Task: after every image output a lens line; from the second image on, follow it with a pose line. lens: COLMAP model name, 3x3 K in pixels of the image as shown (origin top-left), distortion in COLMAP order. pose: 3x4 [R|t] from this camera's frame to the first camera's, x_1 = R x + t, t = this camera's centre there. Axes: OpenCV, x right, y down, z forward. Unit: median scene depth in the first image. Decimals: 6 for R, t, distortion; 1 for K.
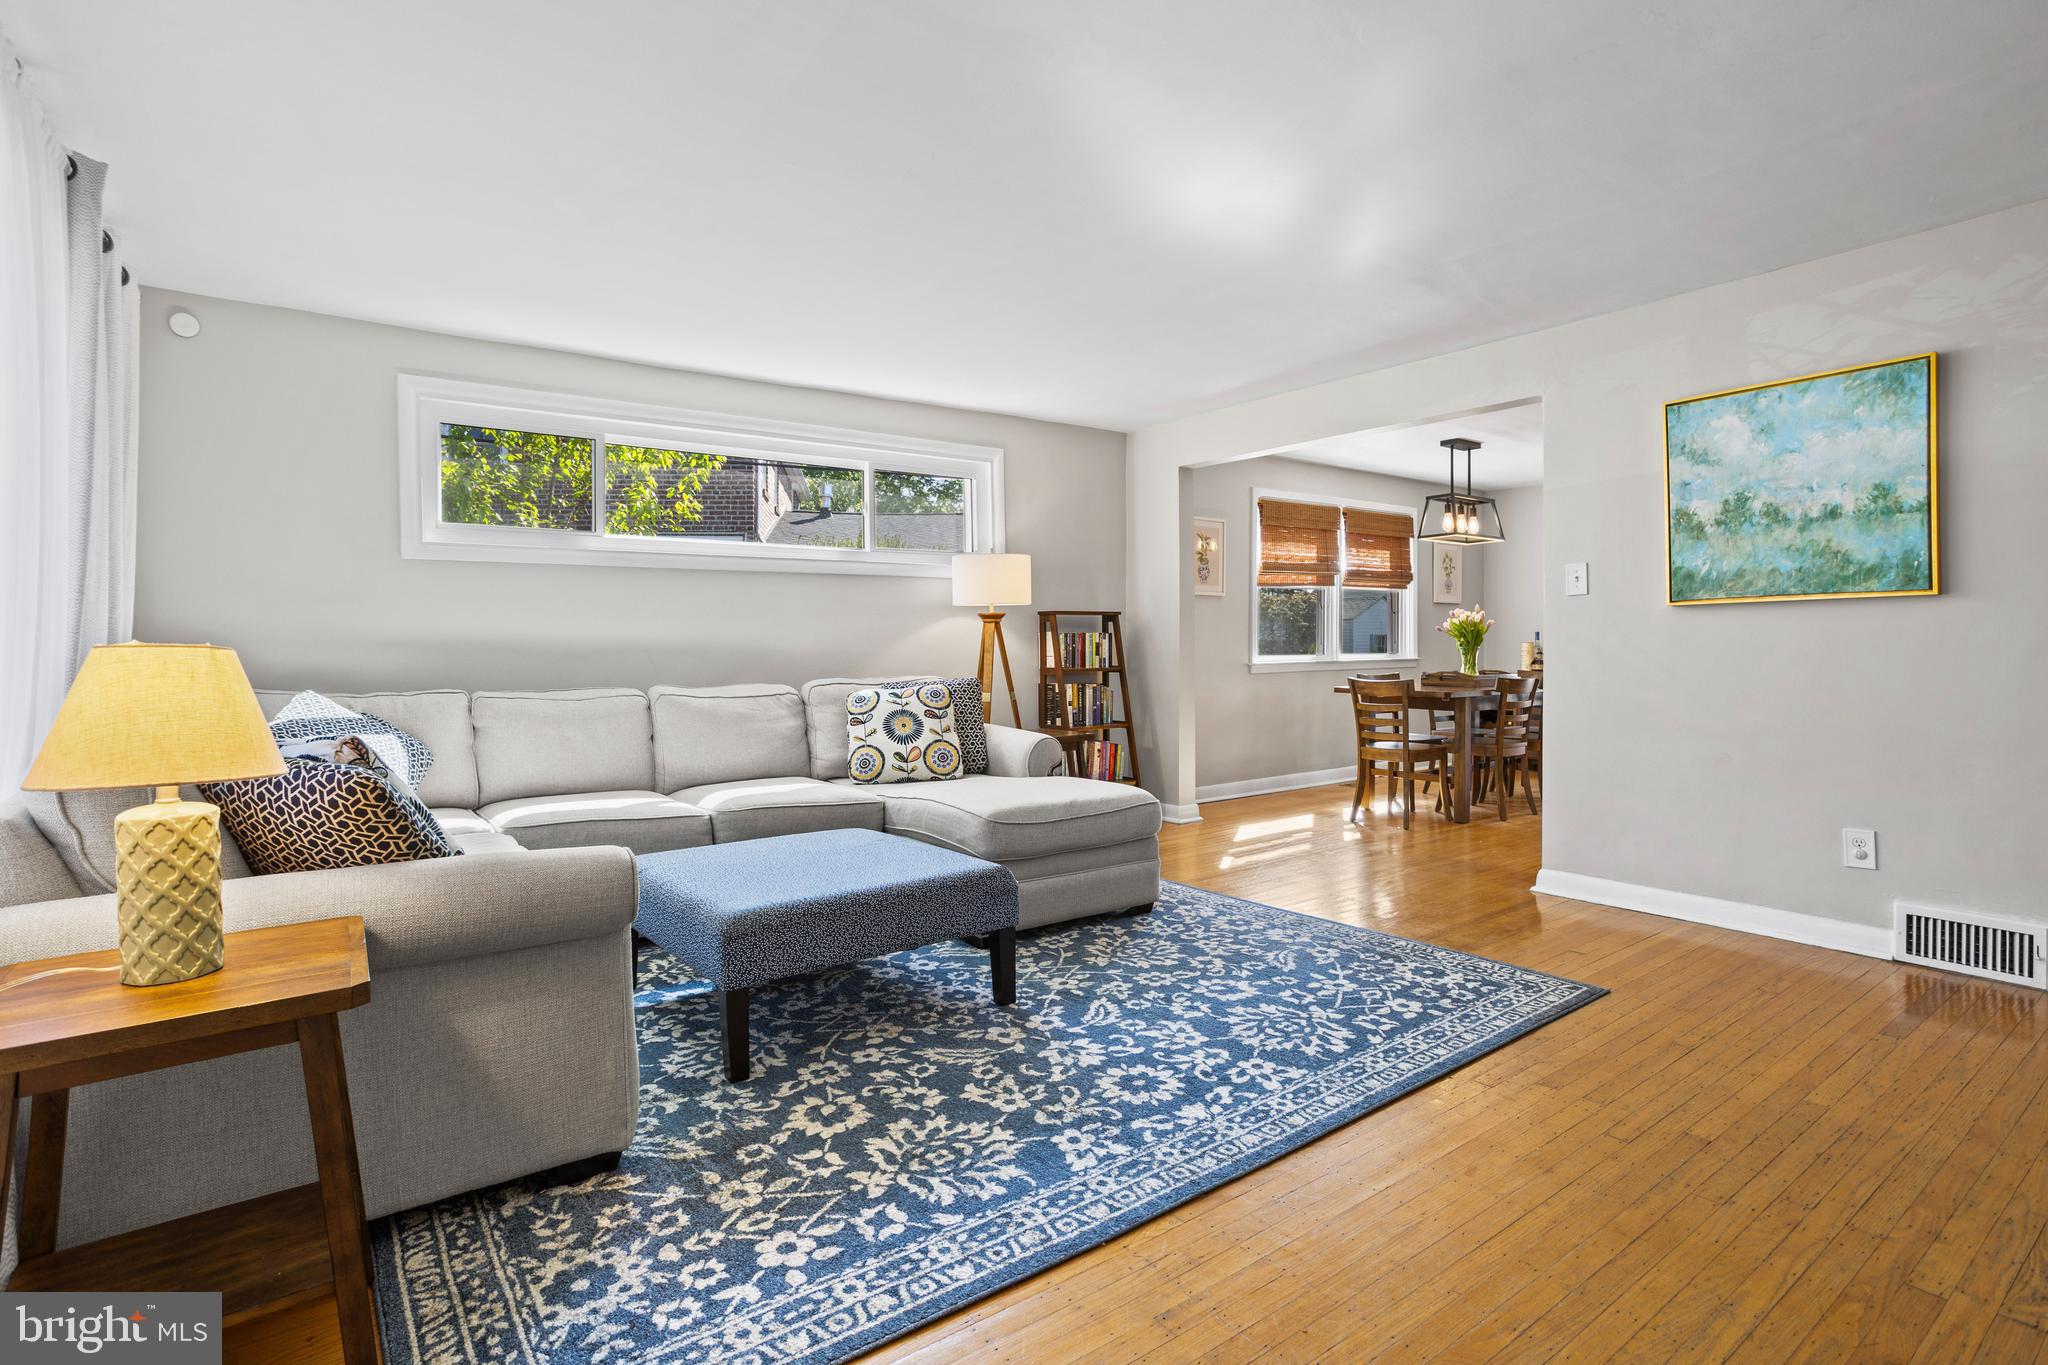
lens RADIAL K [[1006.1, 0, 1015.2], [0, 1006.1, 655.2], [0, 0, 1]] dist [-0.054212, 0.037007]
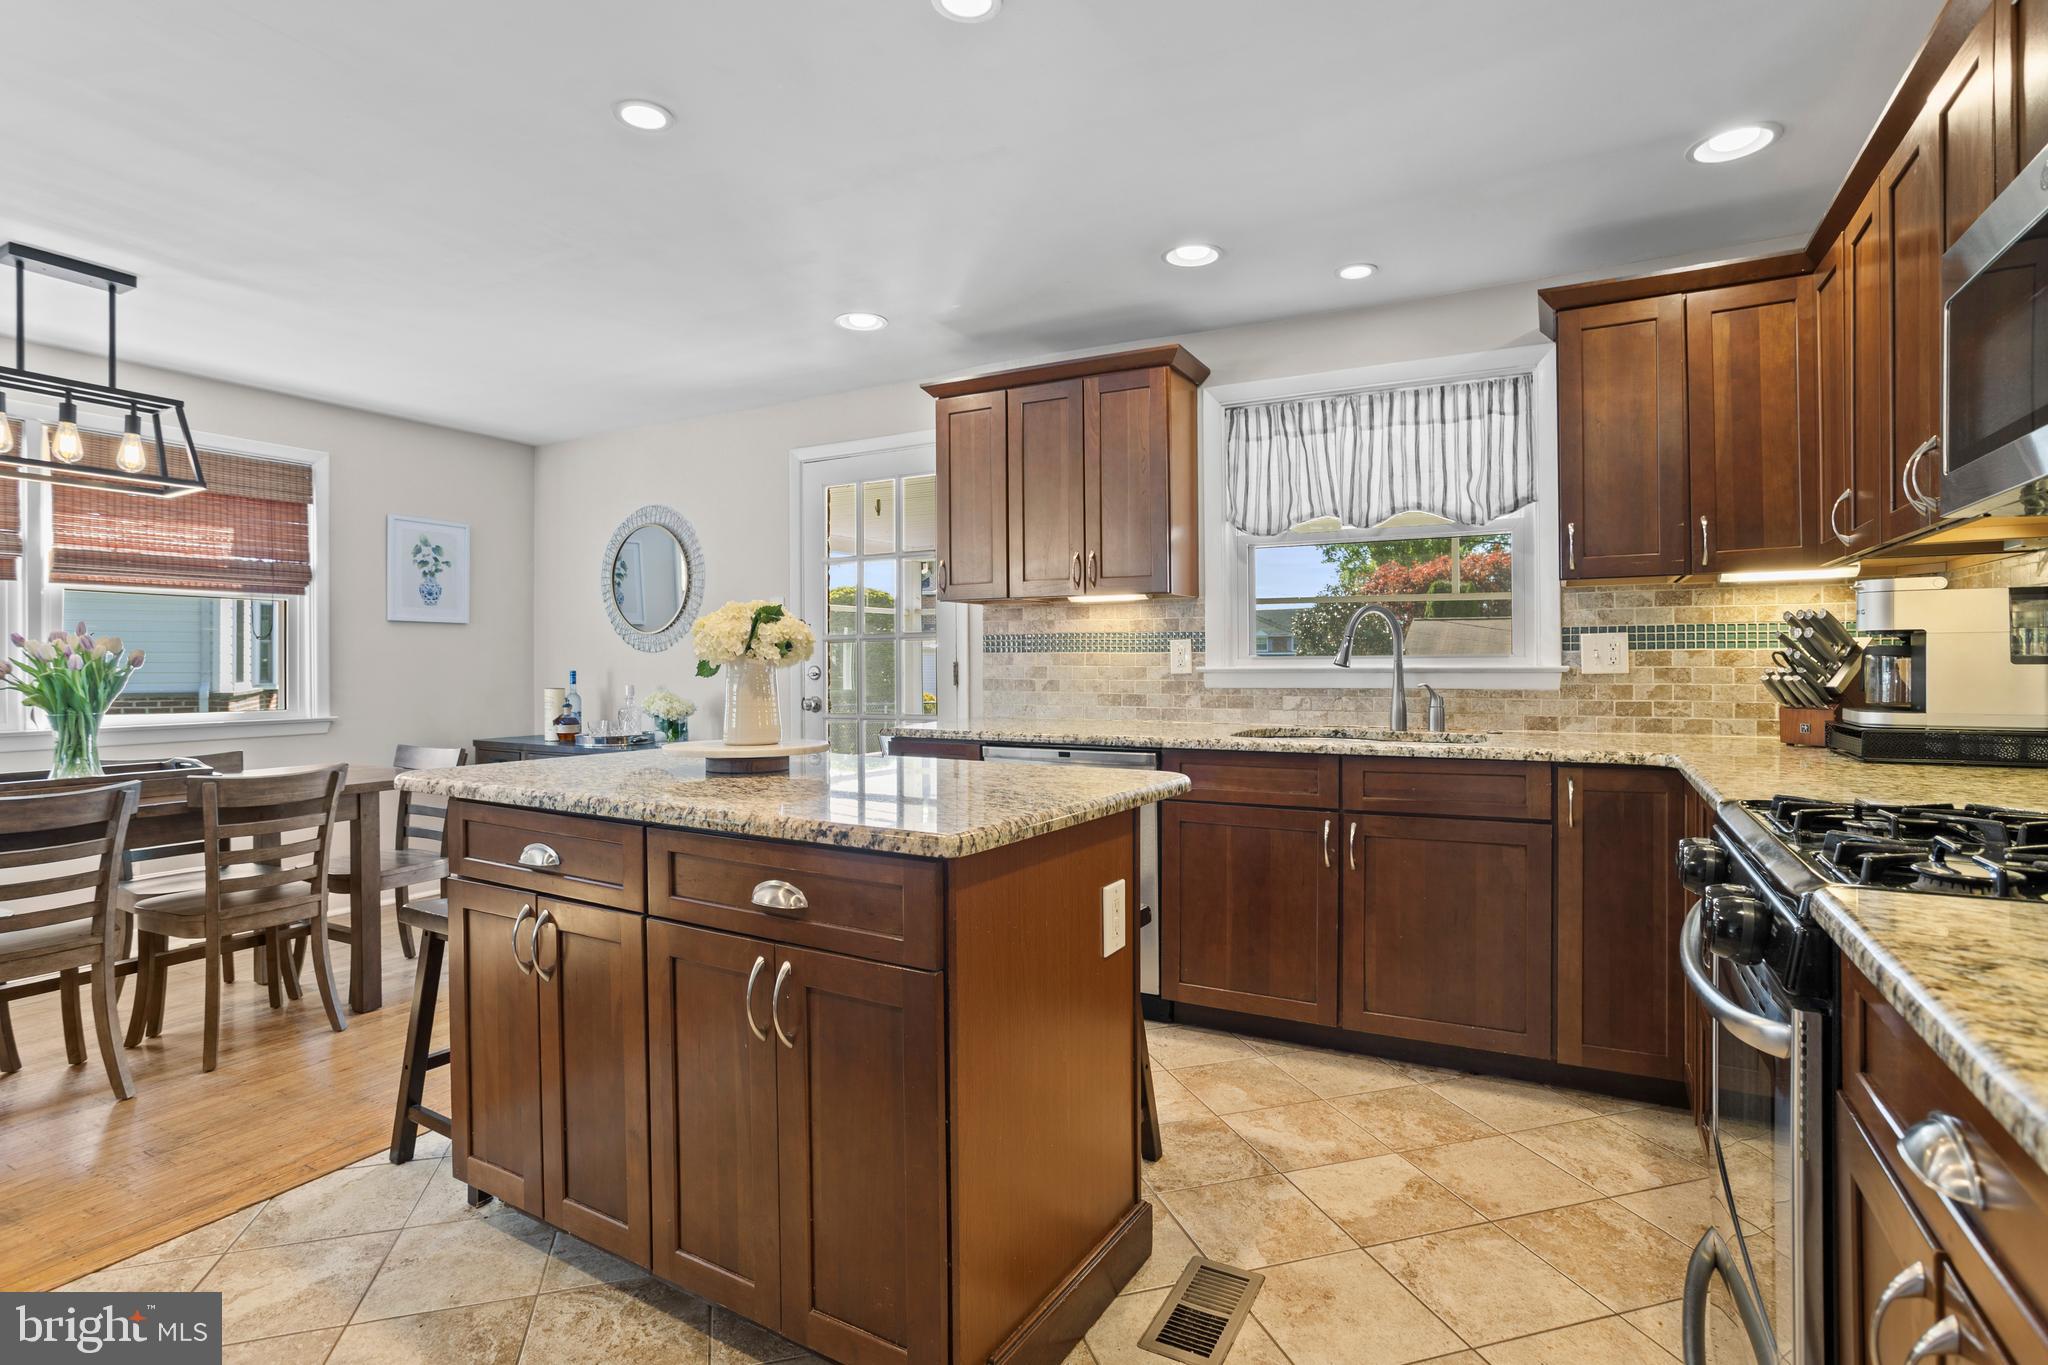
lens RADIAL K [[1021.9, 0, 1022.2], [0, 1021.9, 671.7], [0, 0, 1]] dist [-0.049180, 0.036034]
pose [[0.903205, 0.000762, 0.429210, 1.353488], [0.001788, 0.999983, -0.005538, -0.051472], [-0.429207, 0.005769, 0.903188, 0.841448]]
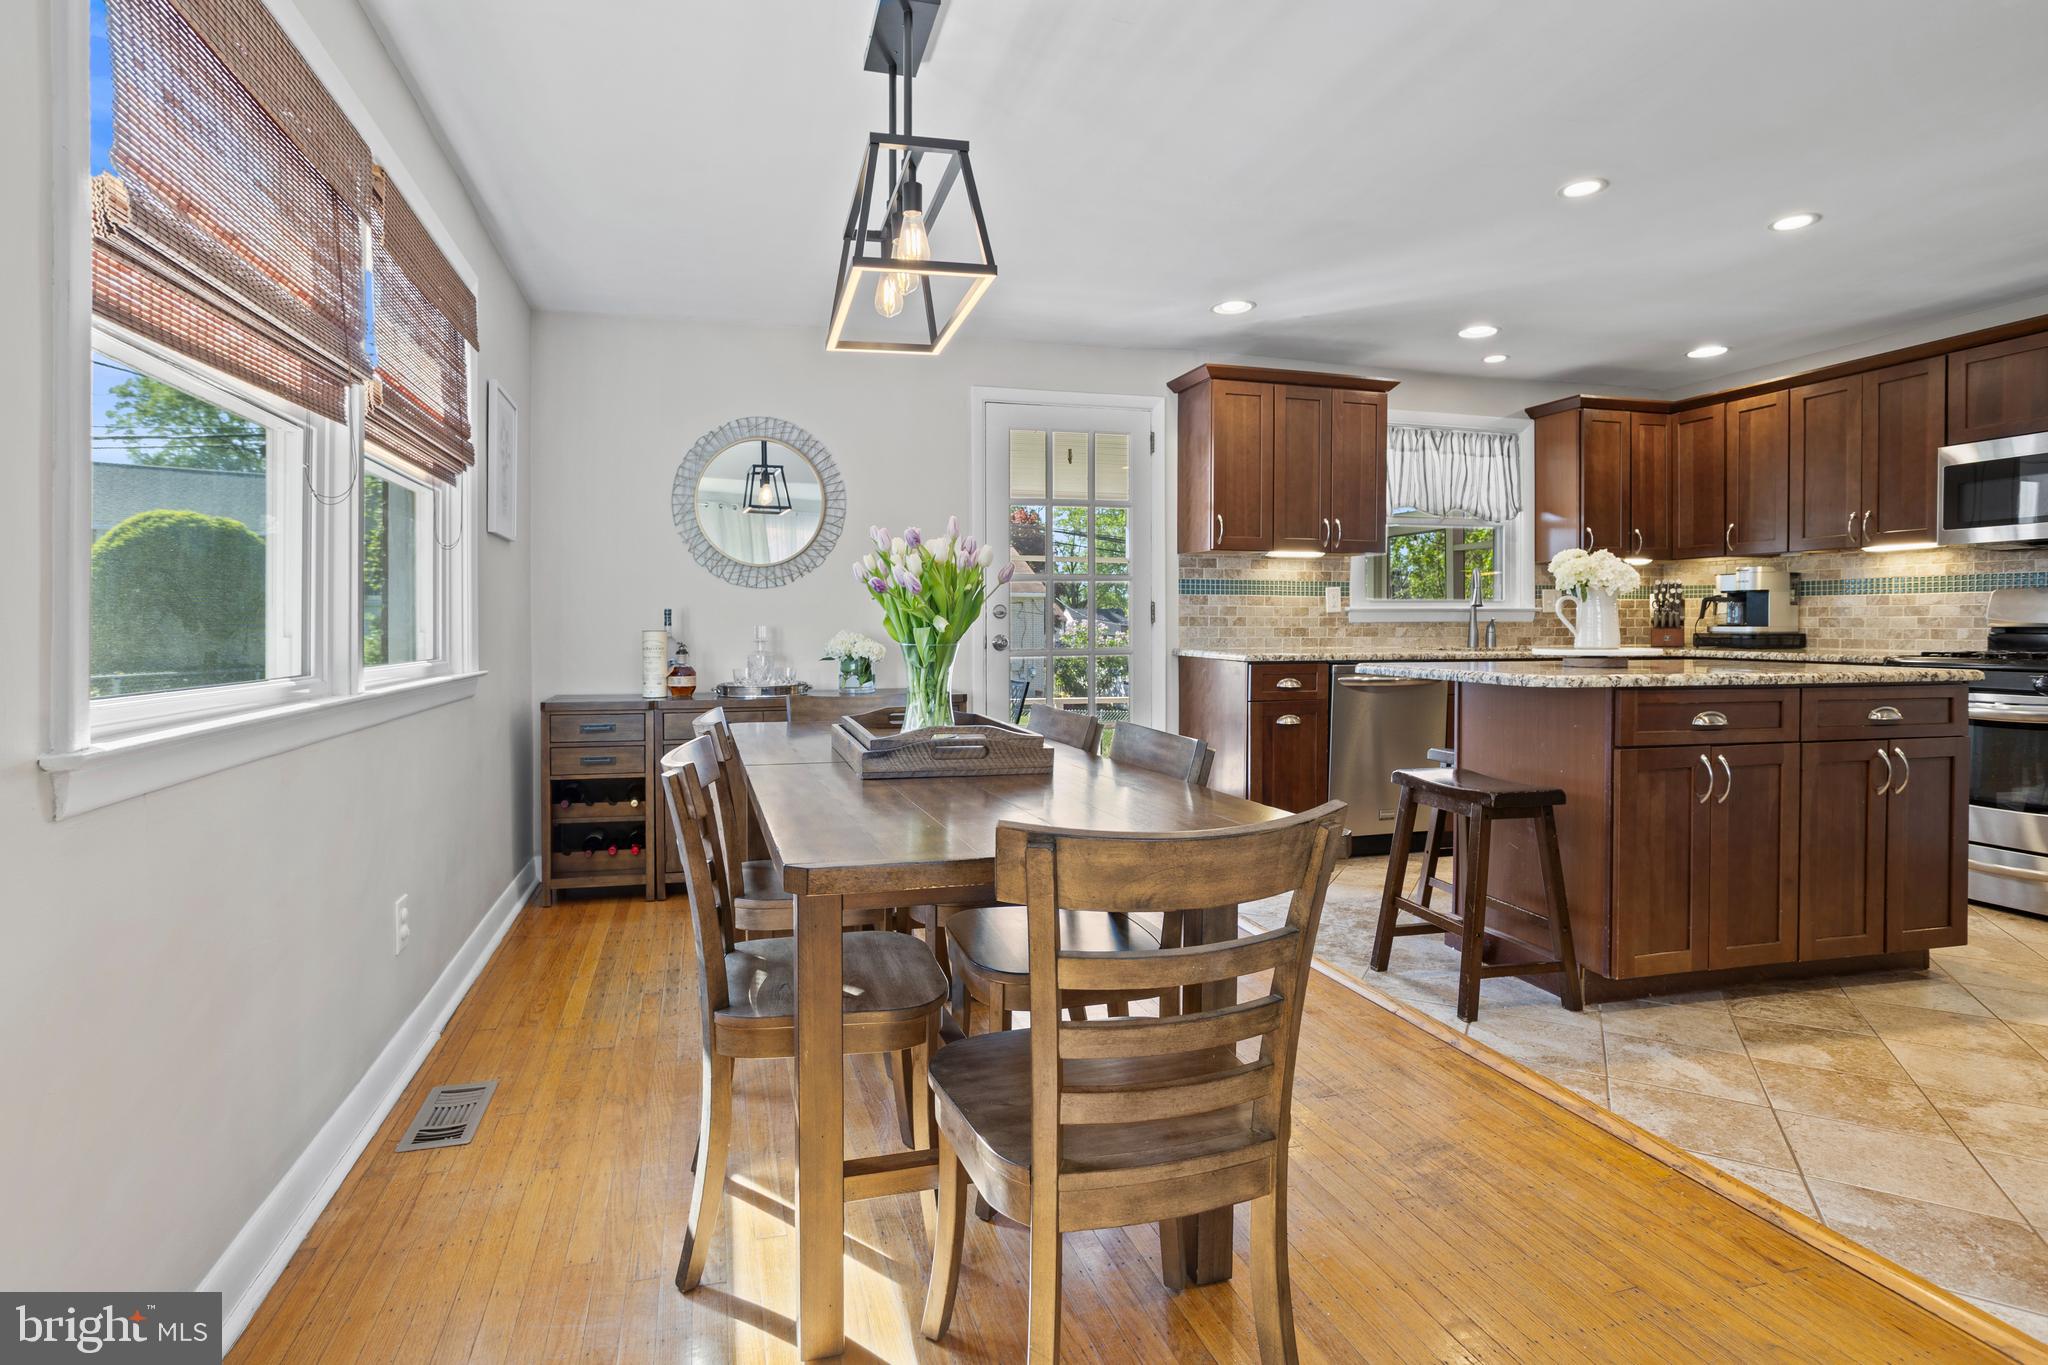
lens RADIAL K [[1000.9, 0, 964.8], [0, 1000.9, 656.5], [0, 0, 1]] dist [-0.051660, 0.020193]
pose [[0.366993, -0.023128, 0.929936, 0.315143], [0.010625, 0.999730, 0.020670, -0.022976], [-0.930163, 0.002294, 0.367140, 1.819272]]
